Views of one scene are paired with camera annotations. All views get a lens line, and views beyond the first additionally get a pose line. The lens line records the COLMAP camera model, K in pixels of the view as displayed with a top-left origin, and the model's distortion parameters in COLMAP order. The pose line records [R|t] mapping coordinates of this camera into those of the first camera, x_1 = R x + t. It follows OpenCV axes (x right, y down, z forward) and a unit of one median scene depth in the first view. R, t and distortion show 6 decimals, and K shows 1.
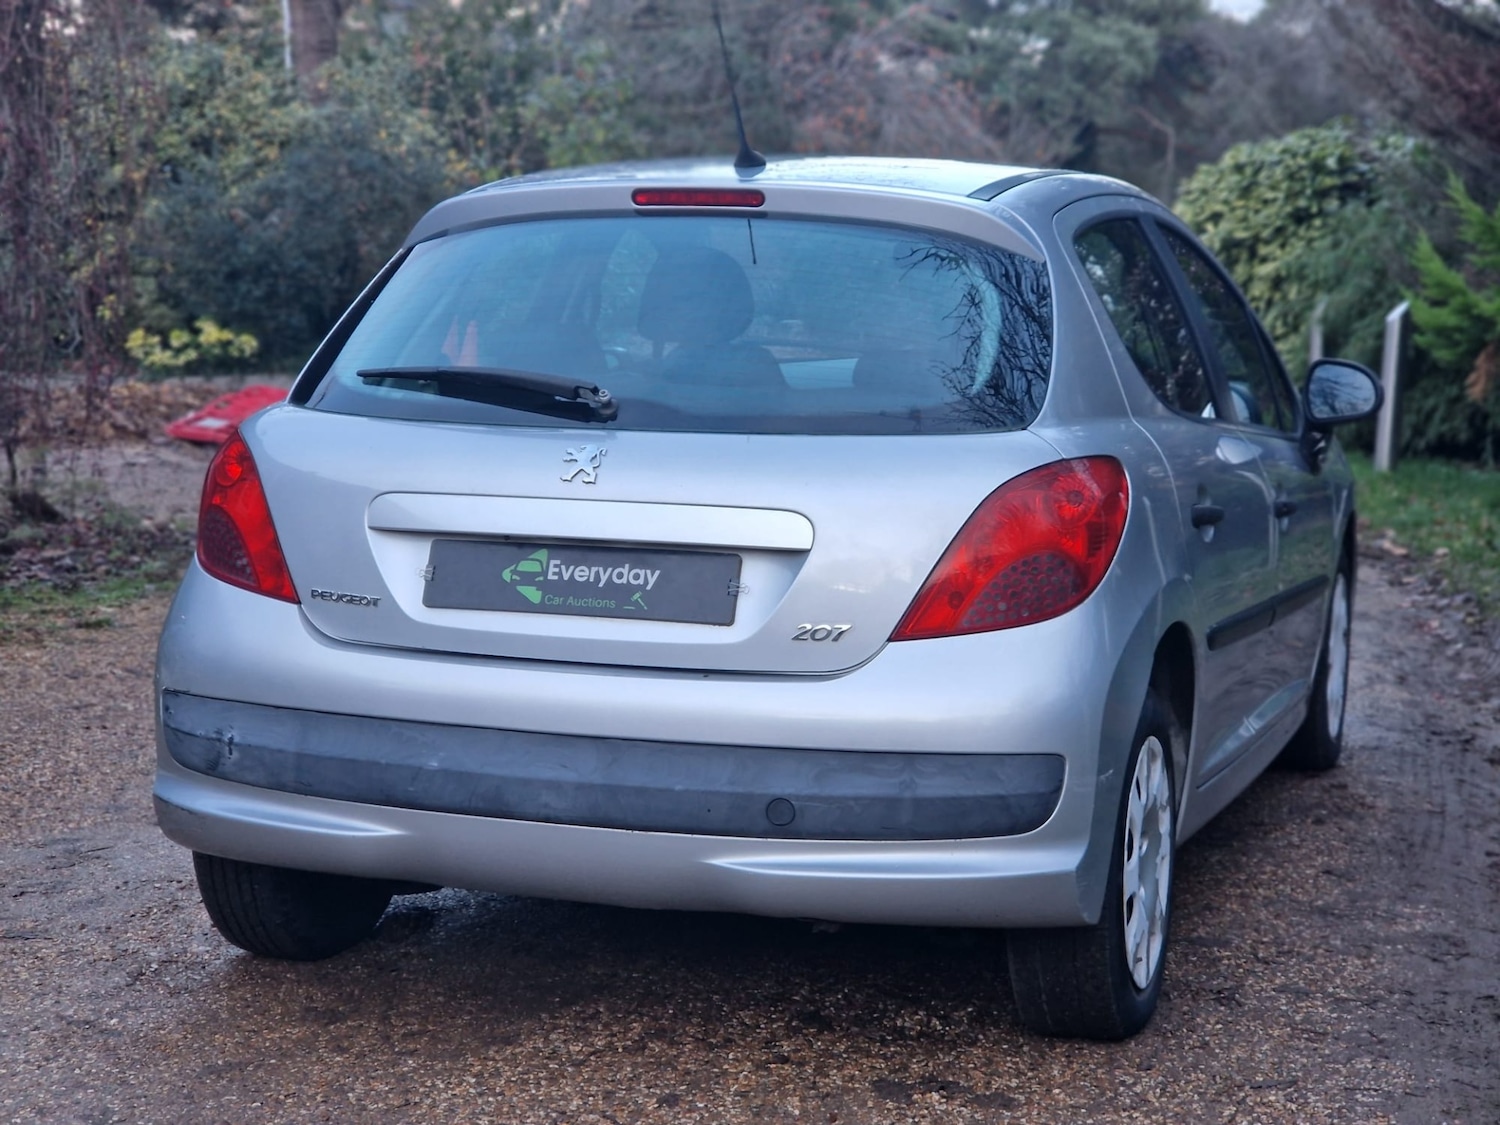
lens RADIAL K [[2787.3, 0, 713.4], [0, 2787.3, 557.2], [0, 0, 1]] dist [0.051370, 0.000000]
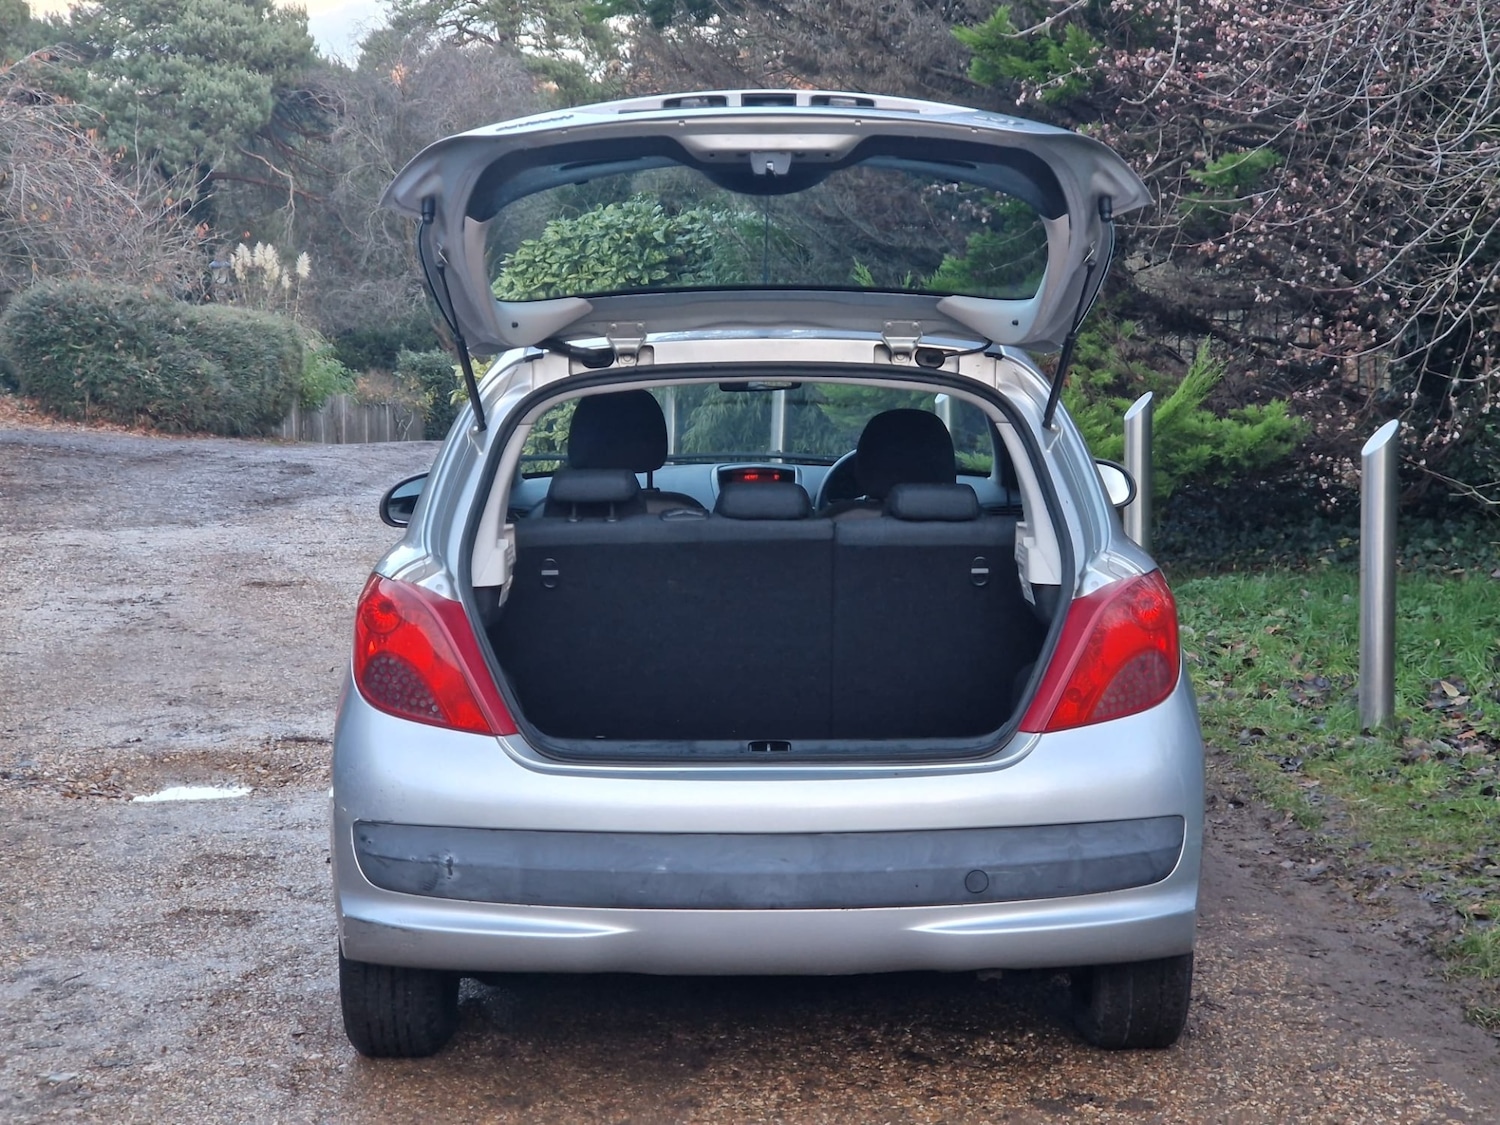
lens RADIAL K [[2787.3, 0, 752.5], [0, 2787.3, 569.7], [0, 0, 1]] dist [0.051370, 0.000000]
pose [[0.941237, -0.052912, 0.333576, -0.420358], [0.055736, 0.998445, 0.001108, -0.045326], [-0.333116, 0.017549, 0.942722, -0.095069]]
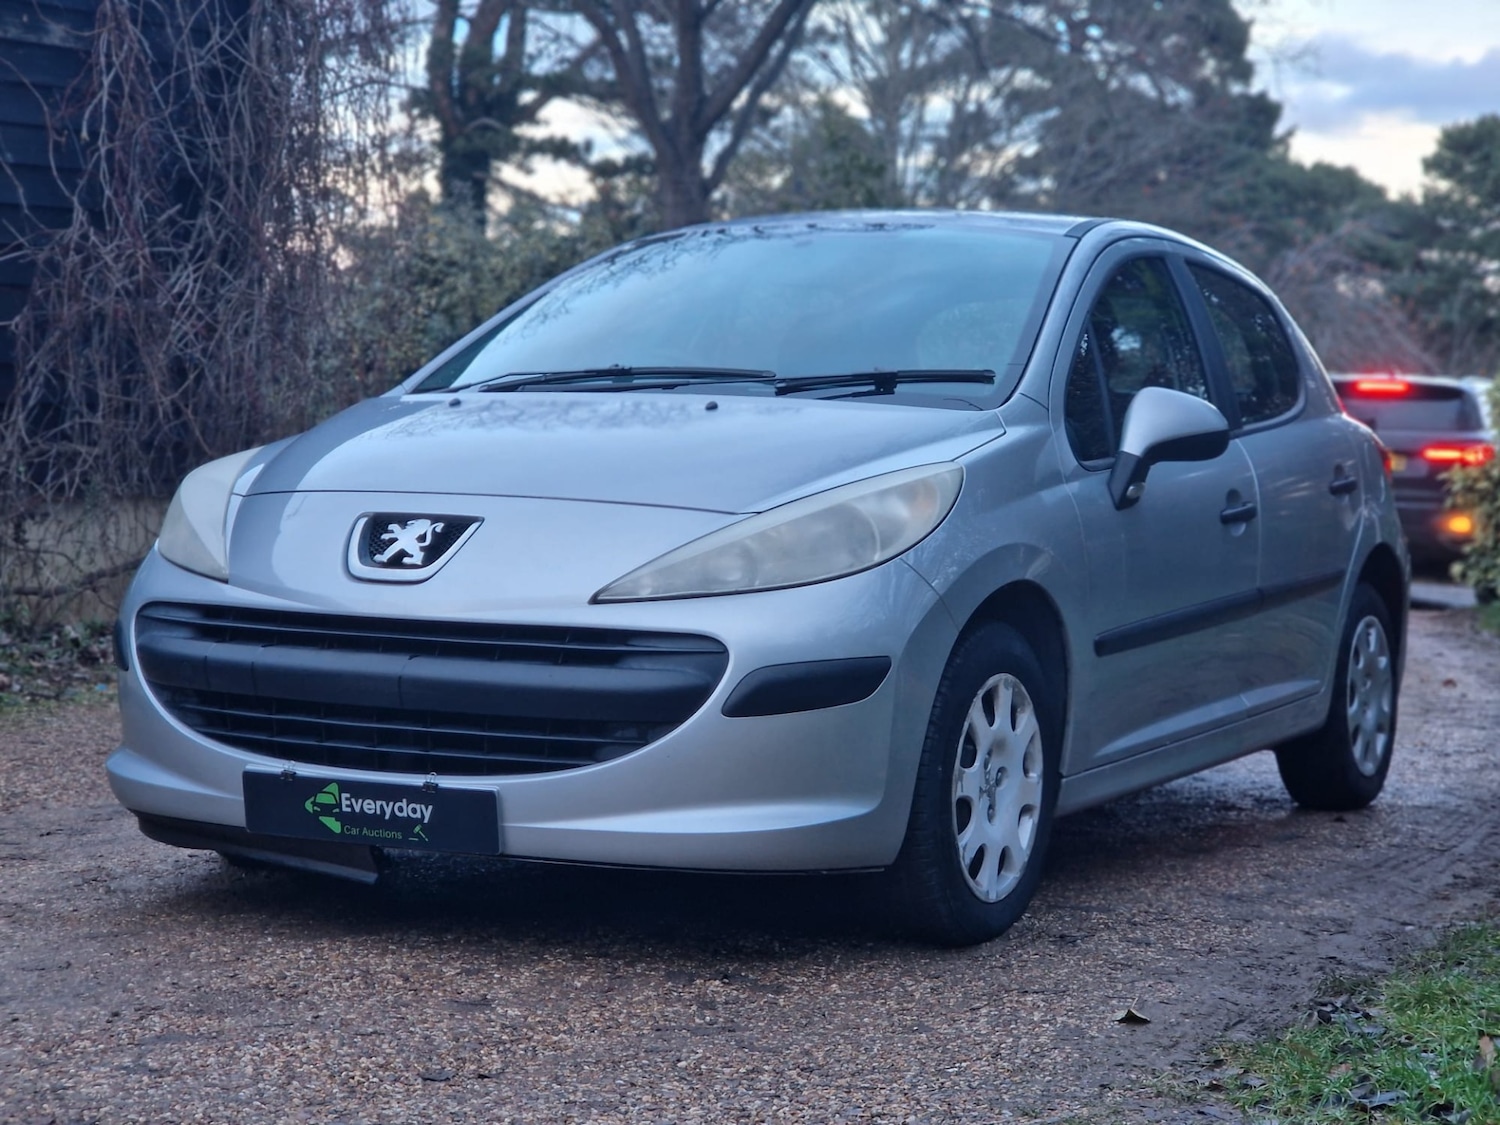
lens RADIAL K [[2787.3, 0, 744.0], [0, 2787.3, 513.8], [0, 0, 1]] dist [0.051370, 0.000000]
pose [[0.987029, 0.021762, -0.159057, 0.239534], [-0.037100, 0.994871, -0.094106, 0.106306], [0.156194, 0.098786, 0.982774, -0.069395]]
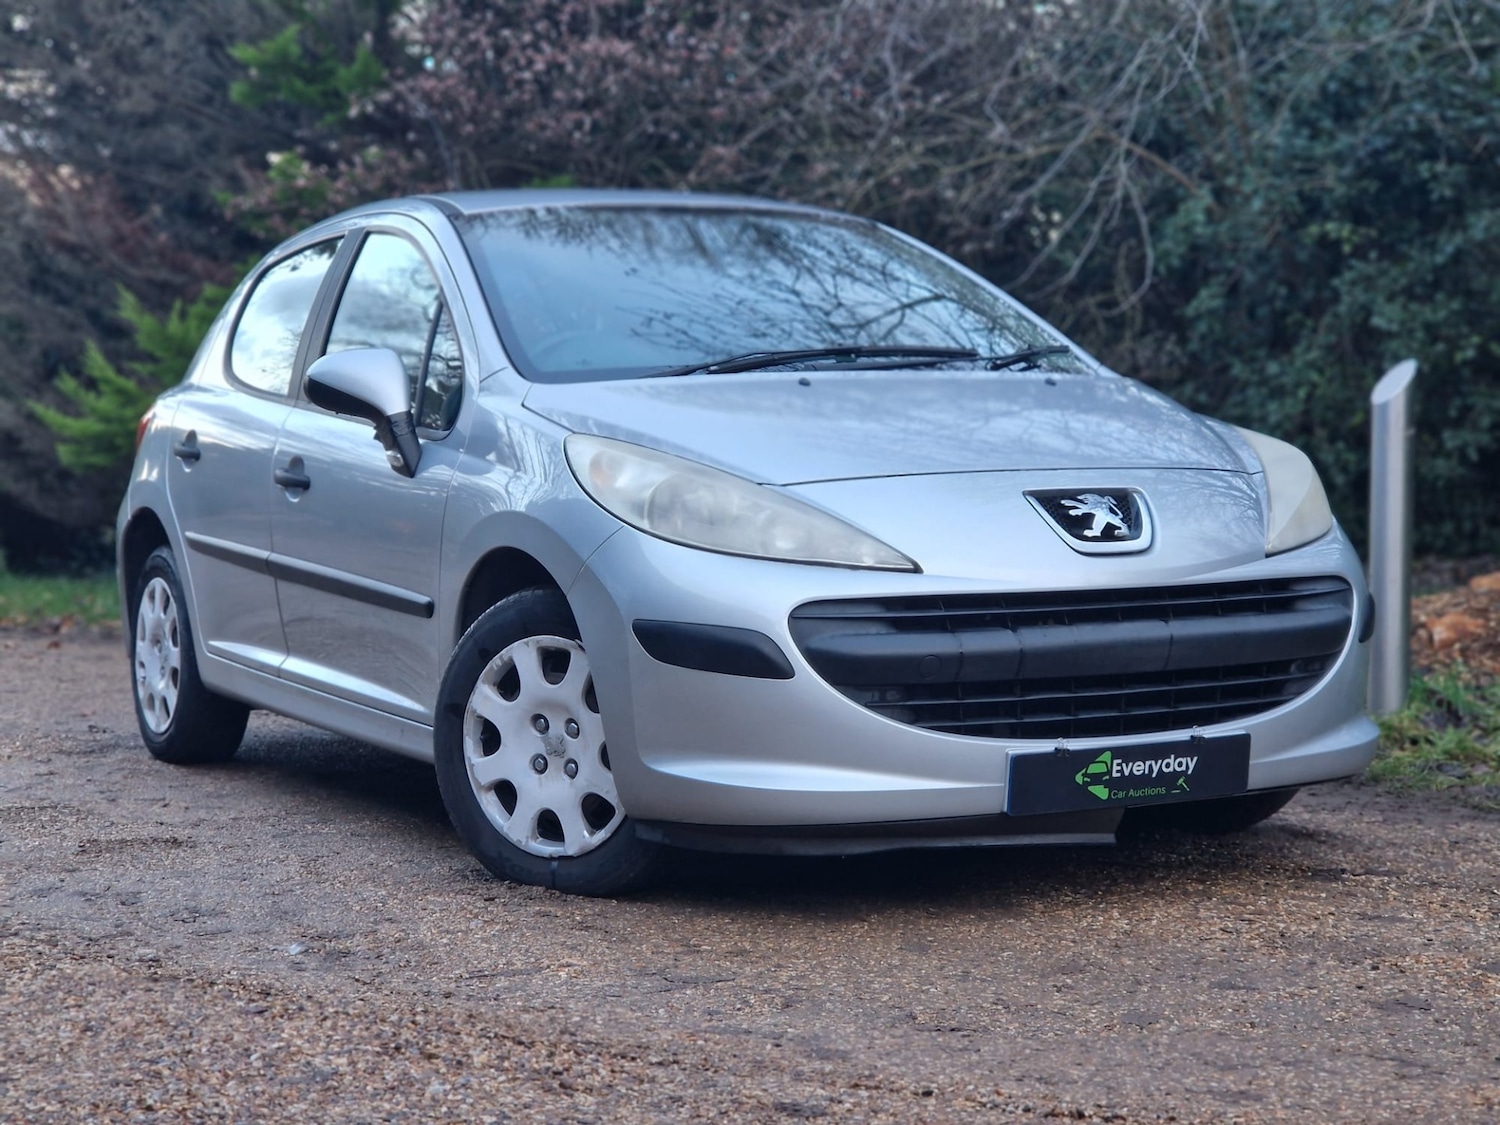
lens RADIAL K [[2787.3, 0, 788.4], [0, 2787.3, 573.3], [0, 0, 1]] dist [0.051370, 0.000000]
pose [[0.679378, -0.052476, 0.731910, -0.944186], [0.100457, 0.994700, -0.021930, 0.056465], [-0.726880, 0.088424, 0.681048, 0.286256]]
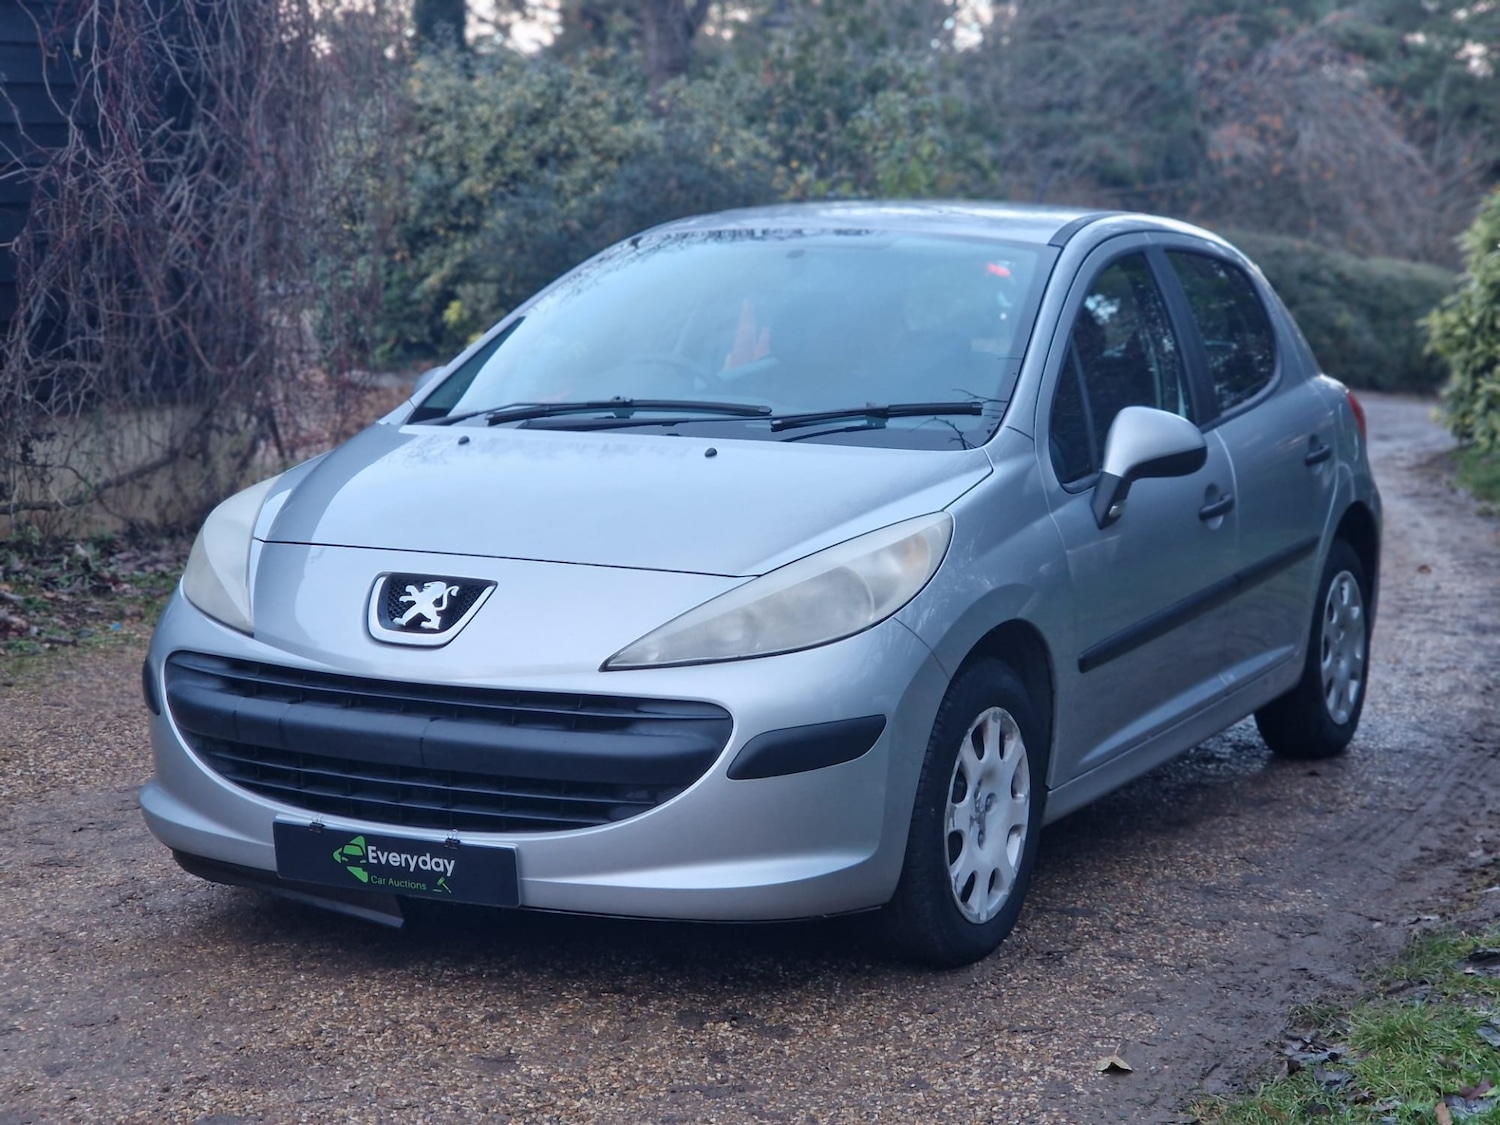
lens RADIAL K [[2787.3, 0, 752.6], [0, 2787.3, 488.2], [0, 0, 1]] dist [0.051370, 0.000000]
pose [[0.988596, 0.020159, -0.149238, 0.239606], [-0.023918, 0.999439, -0.023438, -0.000813], [0.148682, 0.026740, 0.988523, -0.129179]]
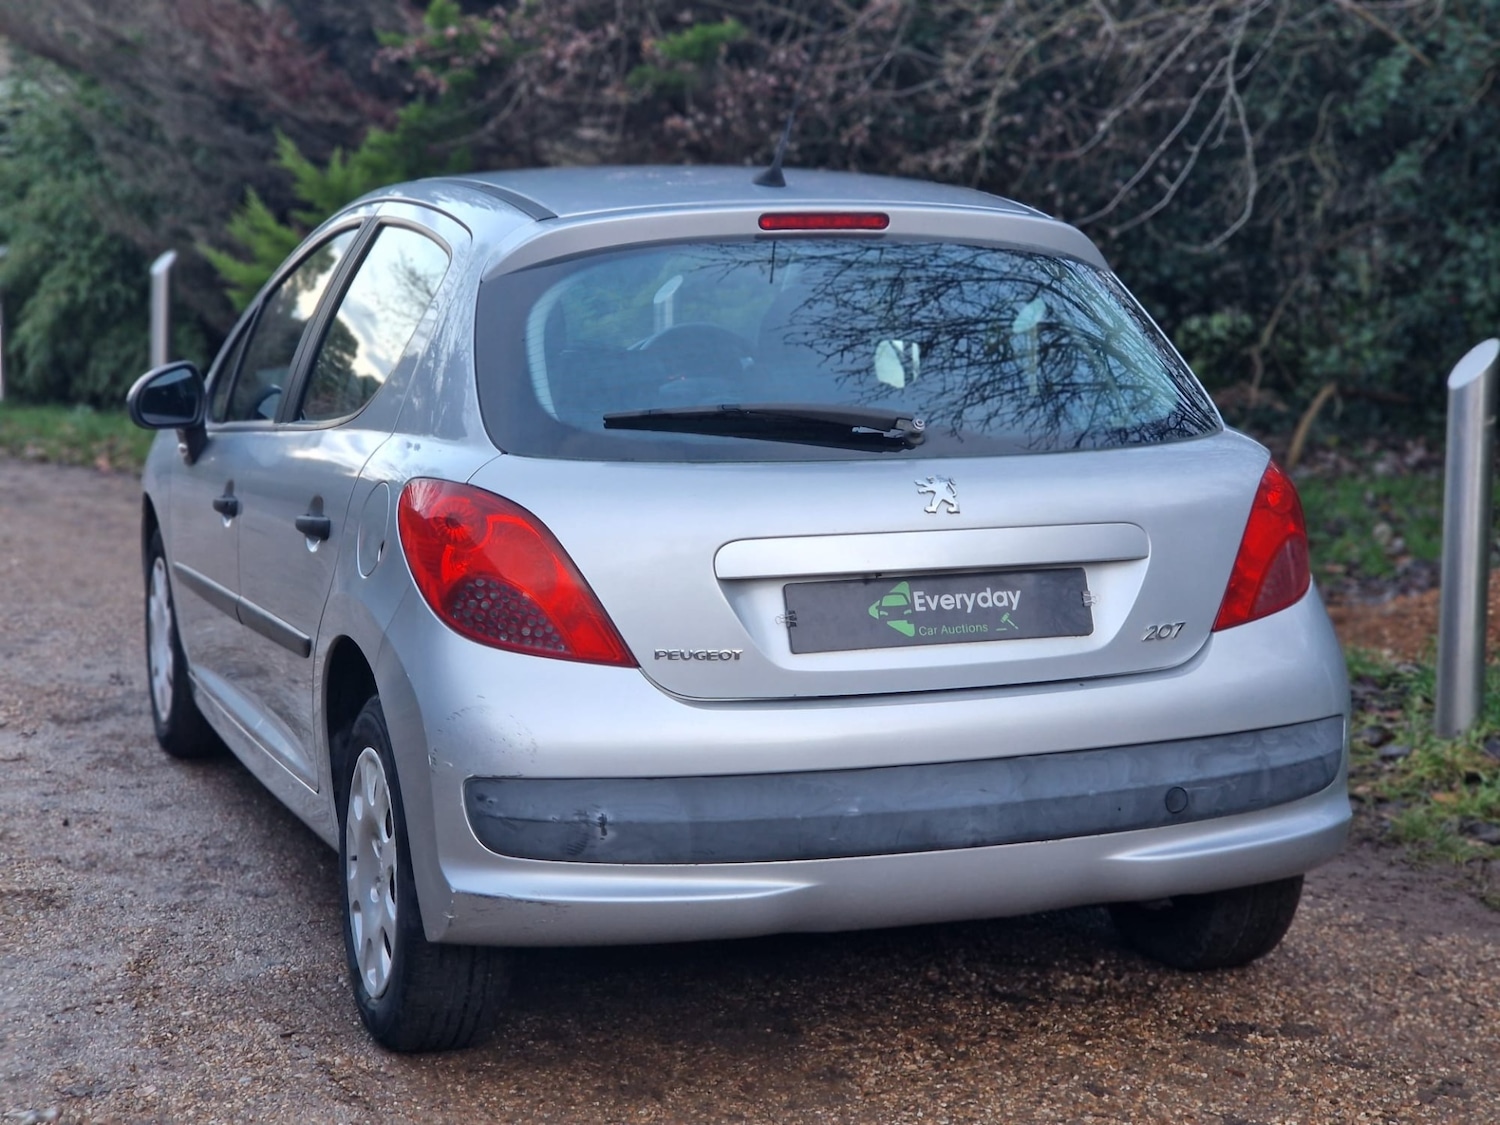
lens RADIAL K [[2787.3, 0, 788.0], [0, 2787.3, 573.2], [0, 0, 1]] dist [0.051370, 0.000000]
pose [[0.771280, -0.104995, 0.627777, -0.695675], [0.082963, 0.994470, 0.064397, -0.071485], [-0.631066, 0.002414, 0.775725, 0.231812]]
